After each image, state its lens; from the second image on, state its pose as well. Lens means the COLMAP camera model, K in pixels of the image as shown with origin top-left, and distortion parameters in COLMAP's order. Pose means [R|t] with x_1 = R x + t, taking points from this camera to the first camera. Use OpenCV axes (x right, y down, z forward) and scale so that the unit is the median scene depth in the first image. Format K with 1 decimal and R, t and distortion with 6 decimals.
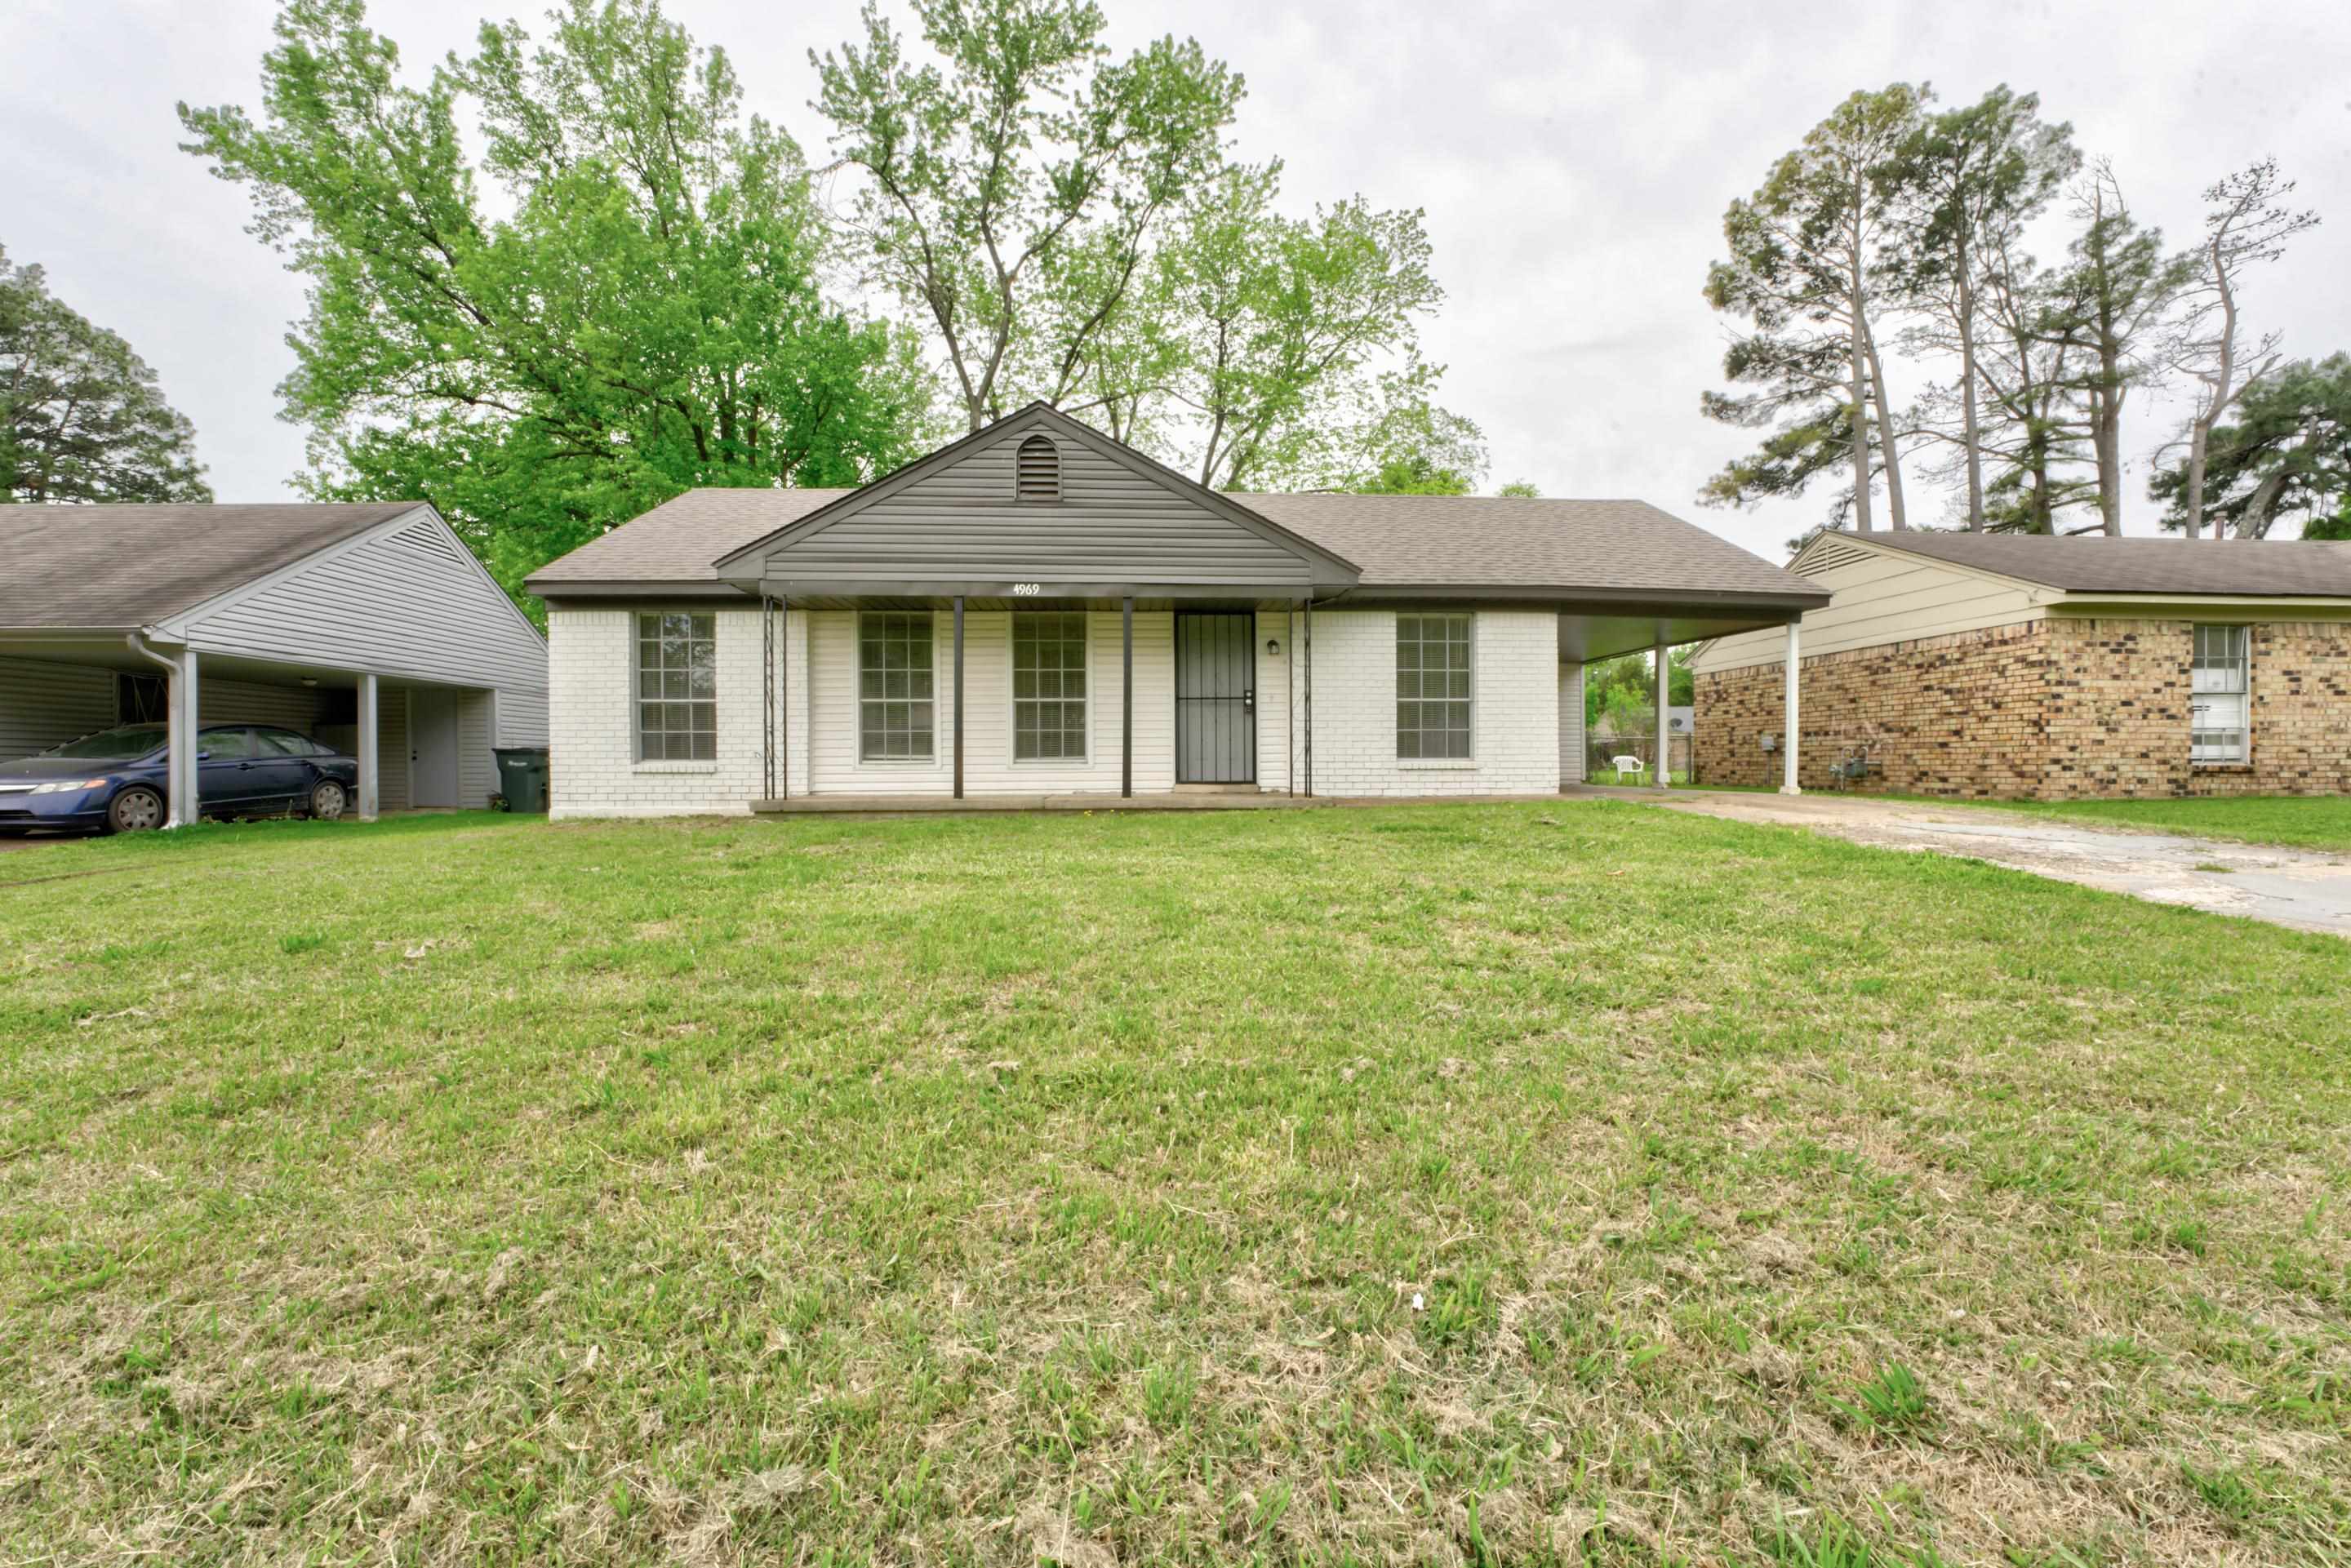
lens RADIAL K [[948.9, 0, 1168.2], [0, 948.9, 786.3], [0, 0, 1]] dist [-0.028348, 0.002981]
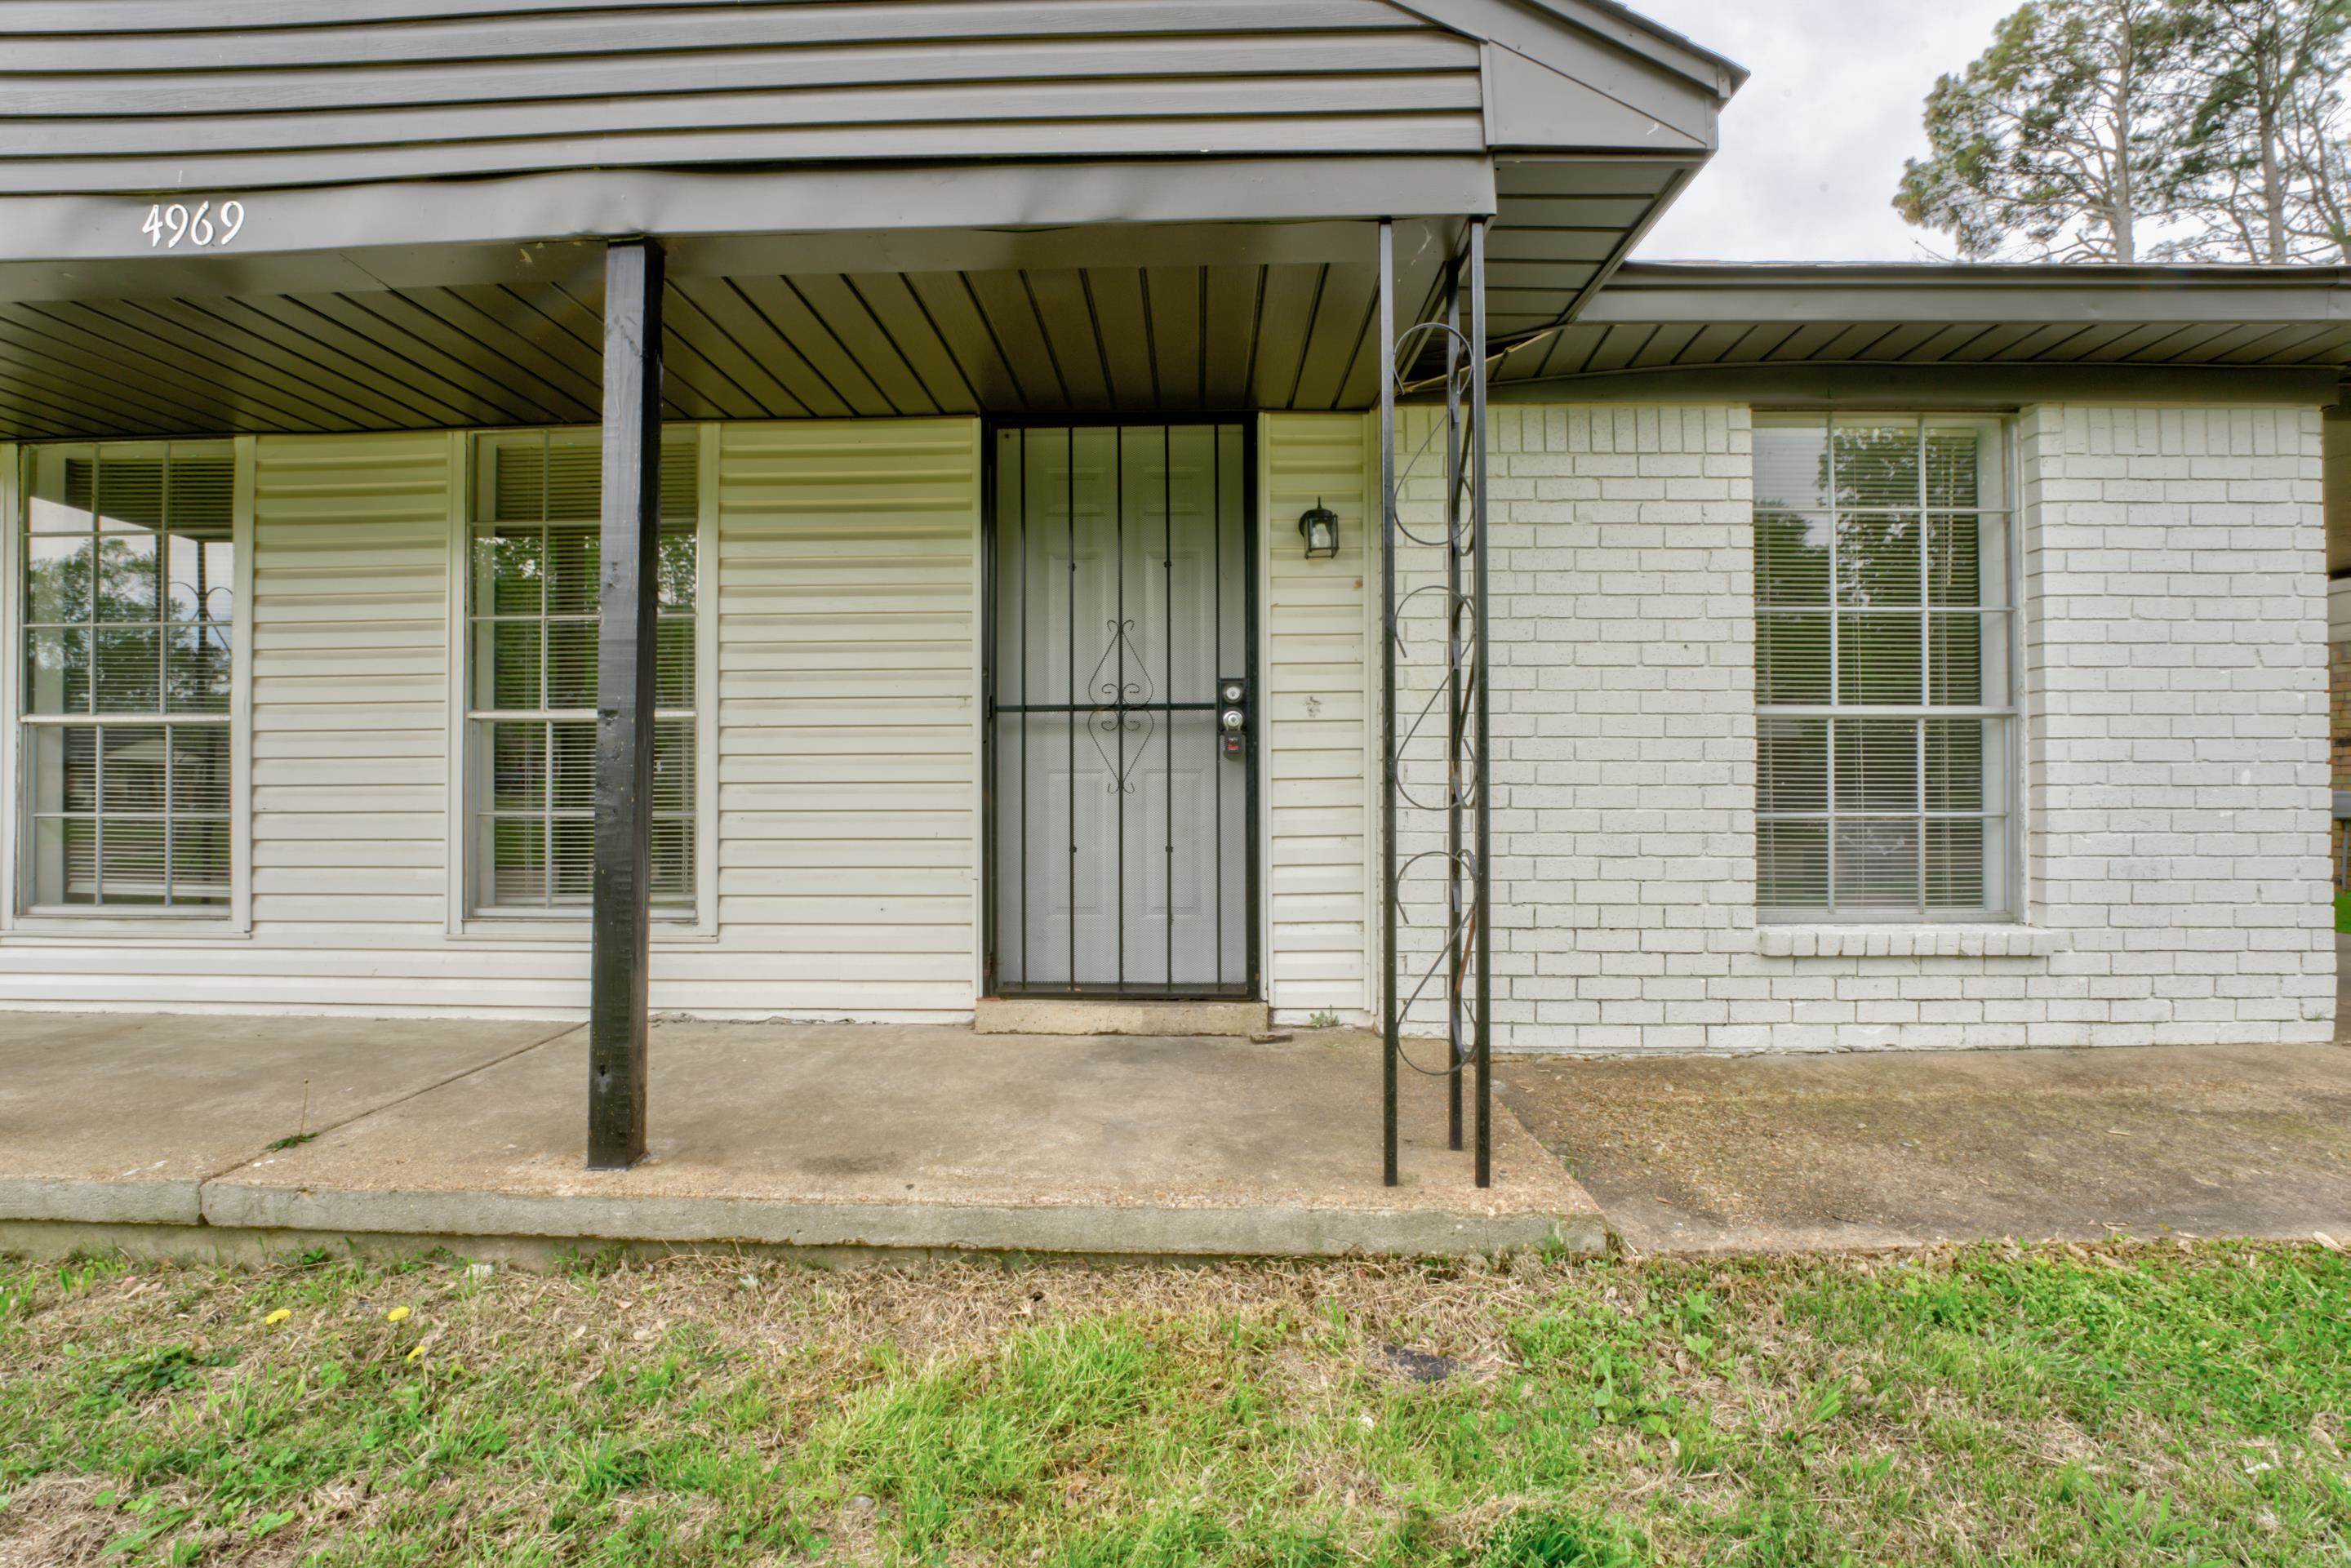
lens RADIAL K [[948.9, 0, 1168.2], [0, 948.9, 786.3], [0, 0, 1]] dist [-0.028348, 0.002981]
pose [[0.997232, 0.002766, -0.074296, 0.025018], [-0.004619, 0.999682, -0.024782, -0.017507], [0.074204, 0.025056, 0.996928, 0.203617]]
